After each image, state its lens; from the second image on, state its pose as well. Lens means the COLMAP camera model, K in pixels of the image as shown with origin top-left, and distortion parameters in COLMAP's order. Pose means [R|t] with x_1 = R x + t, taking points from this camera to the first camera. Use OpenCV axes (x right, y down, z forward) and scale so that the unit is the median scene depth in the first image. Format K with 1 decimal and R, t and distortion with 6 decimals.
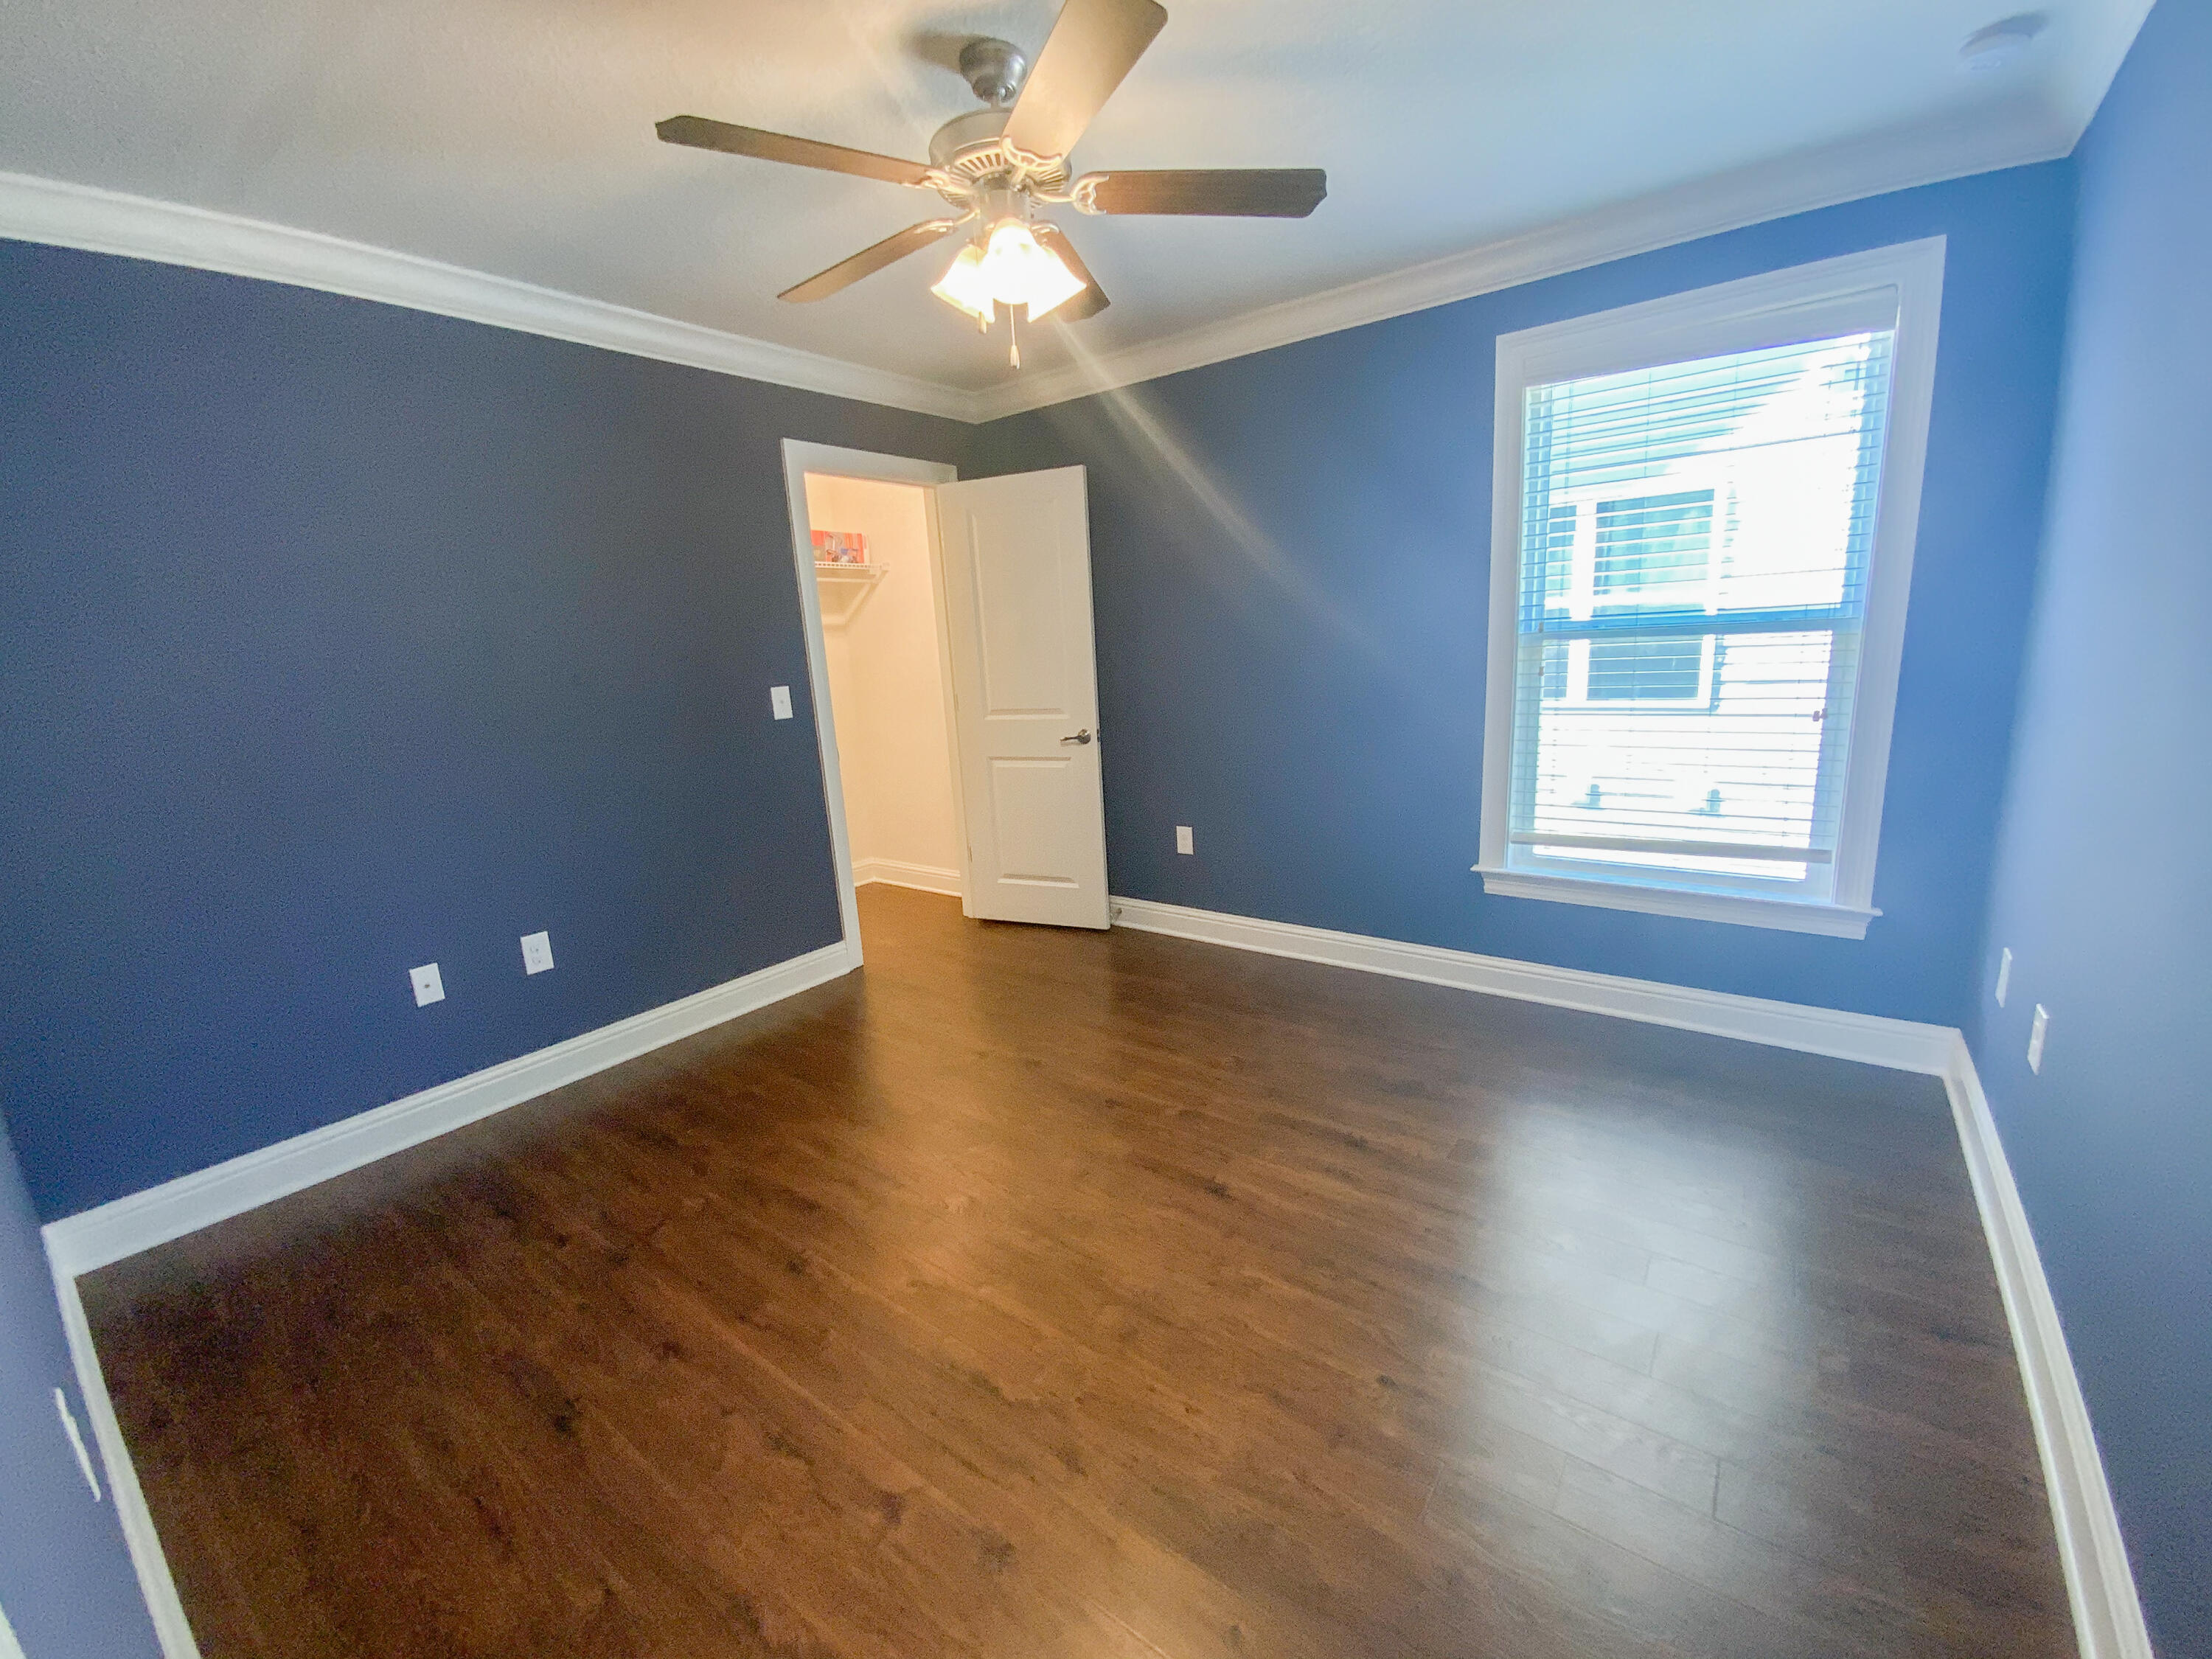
lens RADIAL K [[916.9, 0, 1103.8], [0, 916.9, 835.3], [0, 0, 1]] dist [-0.000163, -0.000366]
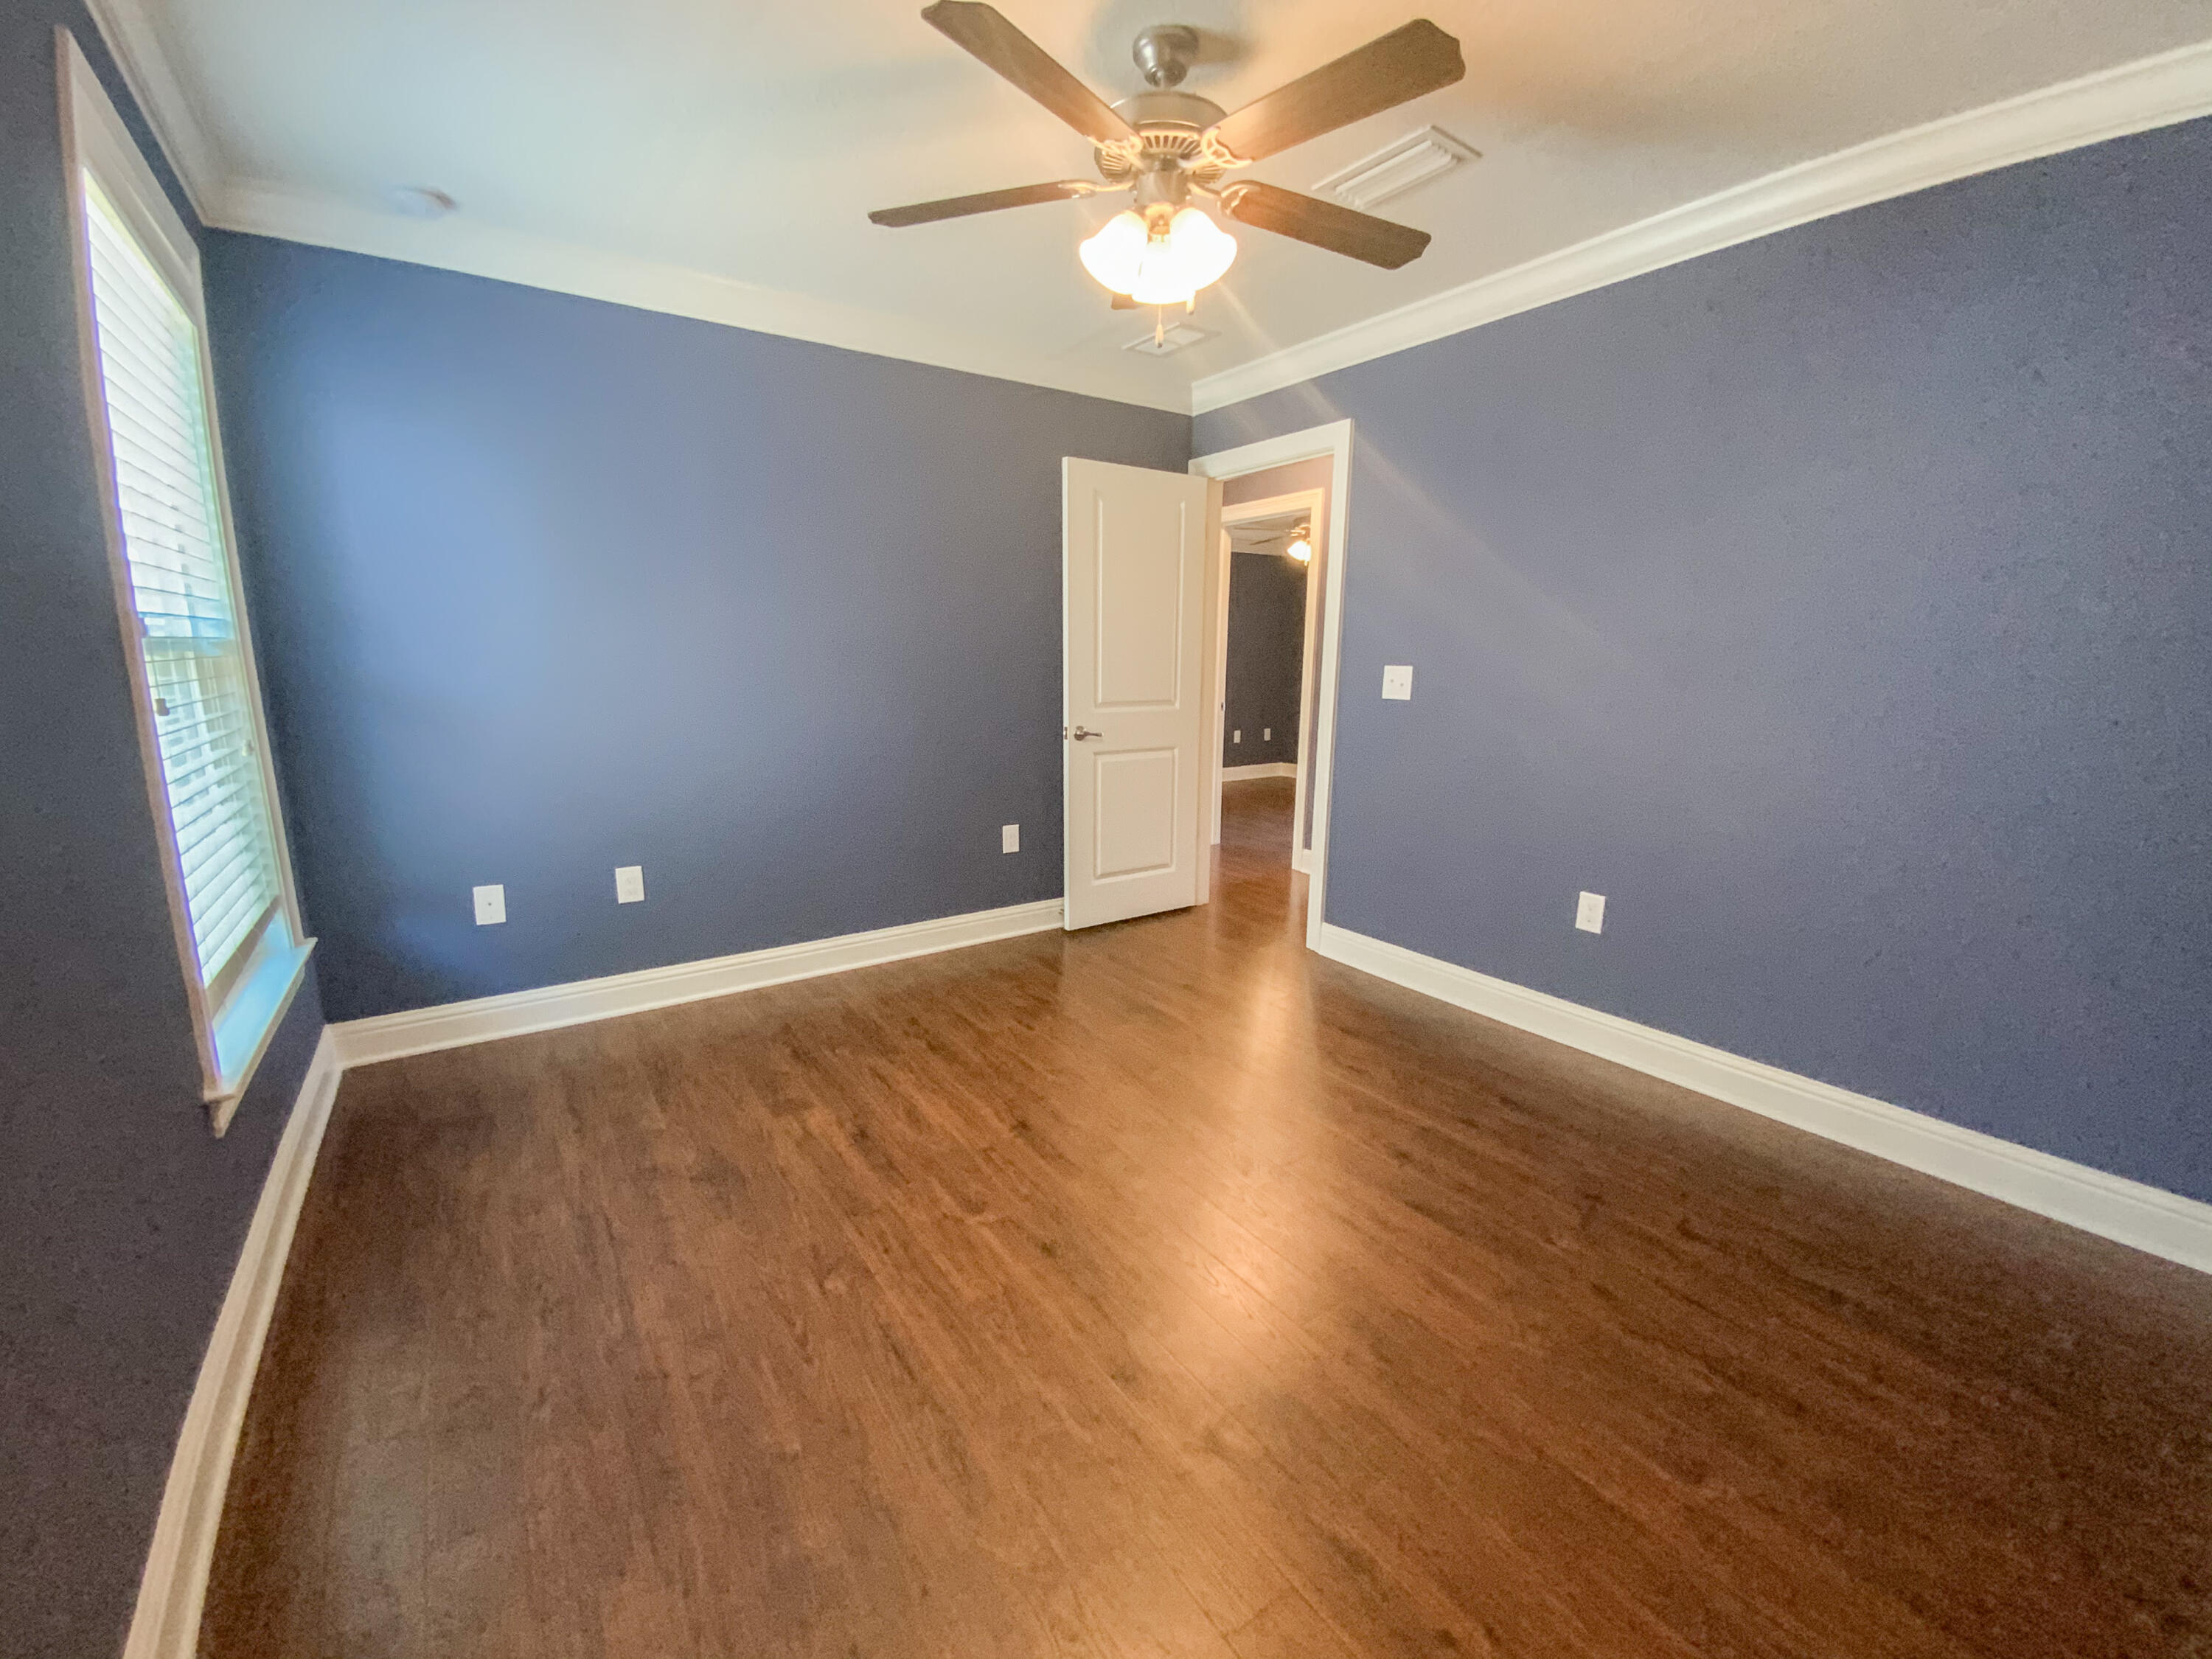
lens RADIAL K [[916.9, 0, 1103.8], [0, 916.9, 835.3], [0, 0, 1]] dist [-0.000163, -0.000366]
pose [[-0.950194, -0.012885, 0.311391, -0.303565], [0.108737, 0.922653, 0.369984, -0.327032], [-0.292074, 0.385416, -0.875298, 1.776220]]
